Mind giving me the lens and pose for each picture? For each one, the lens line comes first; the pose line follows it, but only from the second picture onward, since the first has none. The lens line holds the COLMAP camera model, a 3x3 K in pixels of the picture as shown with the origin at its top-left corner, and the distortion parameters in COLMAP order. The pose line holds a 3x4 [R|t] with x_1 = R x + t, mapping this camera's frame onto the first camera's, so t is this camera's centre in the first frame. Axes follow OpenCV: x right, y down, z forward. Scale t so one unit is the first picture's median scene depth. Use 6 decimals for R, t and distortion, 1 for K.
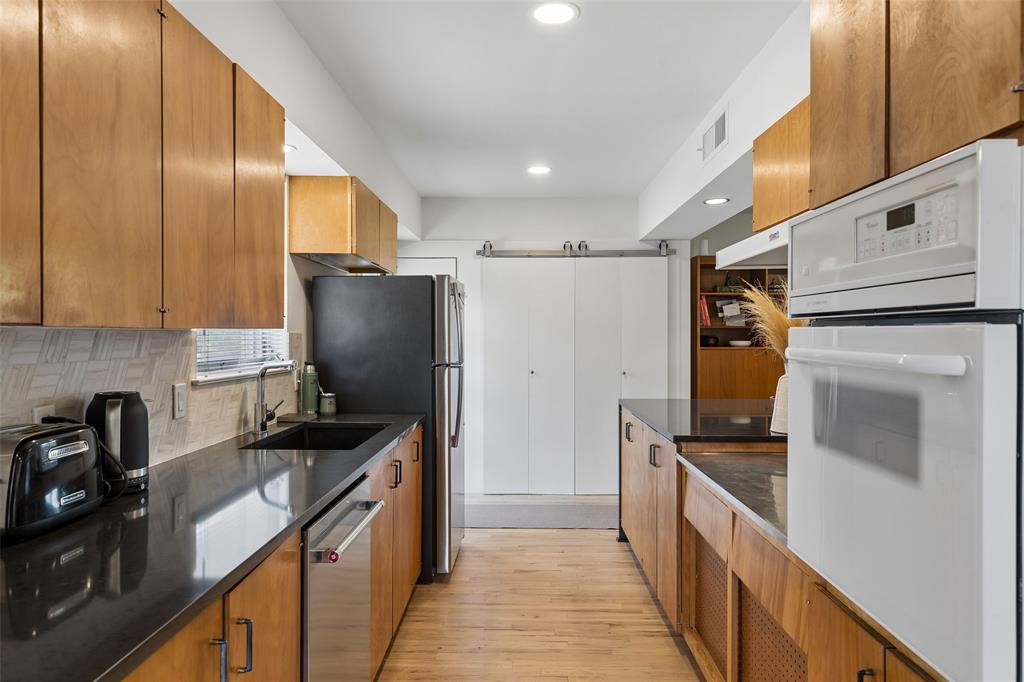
lens RADIAL K [[656.8, 0, 509.3], [0, 656.8, 336.2], [0, 0, 1]] dist [0.004072, 0.000697]
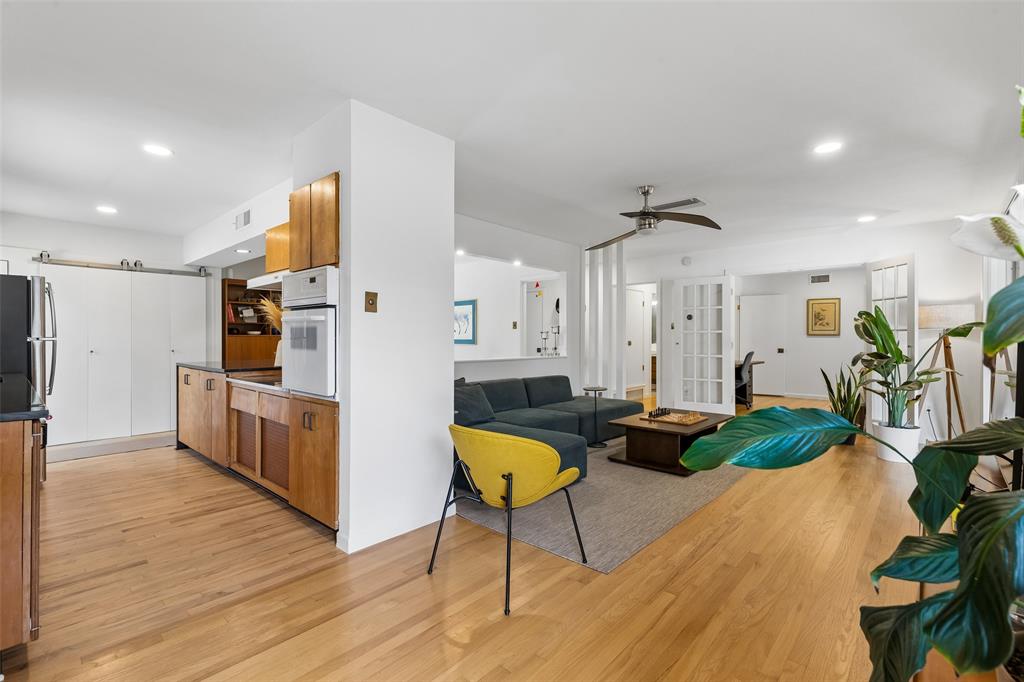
lens RADIAL K [[455.7, 0, 506.7], [0, 455.7, 338.7], [0, 0, 1]] dist [0.003555, -0.001240]
pose [[0.655768, -0.000509, 0.754962, -0.199604], [-0.000161, 1.000000, 0.000815, 0.046660], [-0.754962, -0.000656, 0.655768, -0.479182]]
